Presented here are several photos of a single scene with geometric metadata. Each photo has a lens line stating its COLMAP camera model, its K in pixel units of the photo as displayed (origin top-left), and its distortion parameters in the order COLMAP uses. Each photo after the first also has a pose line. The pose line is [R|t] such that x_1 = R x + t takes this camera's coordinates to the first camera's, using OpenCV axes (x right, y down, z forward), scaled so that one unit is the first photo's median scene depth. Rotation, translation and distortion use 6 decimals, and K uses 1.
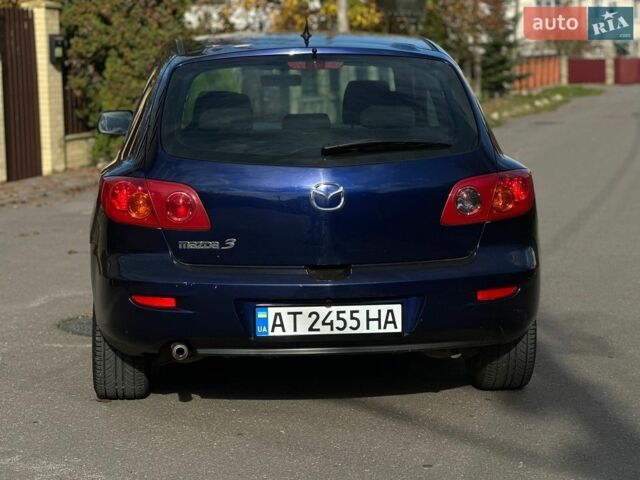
lens RADIAL K [[1321.6, 0, 320.0], [0, 1321.6, 240.0], [0, 0, 1]] dist [0.048596, 0.455412]
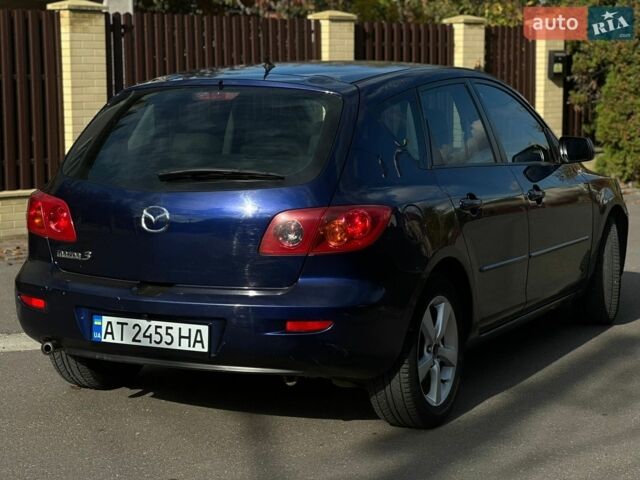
lens RADIAL K [[1321.6, 0, 320.0], [0, 1321.6, 240.0], [0, 0, 1]] dist [0.048596, 0.455412]
pose [[0.860447, 0.069942, -0.504716, 0.663234], [-0.073366, 0.997219, 0.013118, -0.039493], [0.504230, 0.025742, 0.863186, 0.136386]]
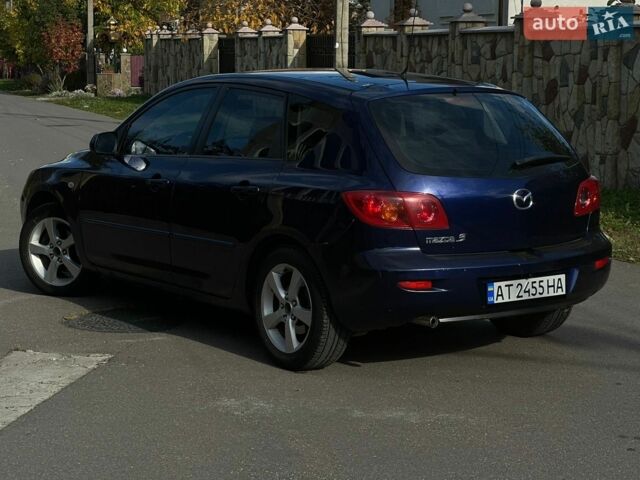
lens RADIAL K [[1321.6, 0, 320.0], [0, 1321.6, 240.0], [0, 0, 1]] dist [0.048596, 0.455412]
pose [[0.867519, -0.054374, 0.494423, -0.855002], [0.051801, 0.998478, 0.018917, -0.027334], [-0.494699, 0.009201, 0.869016, -0.090419]]
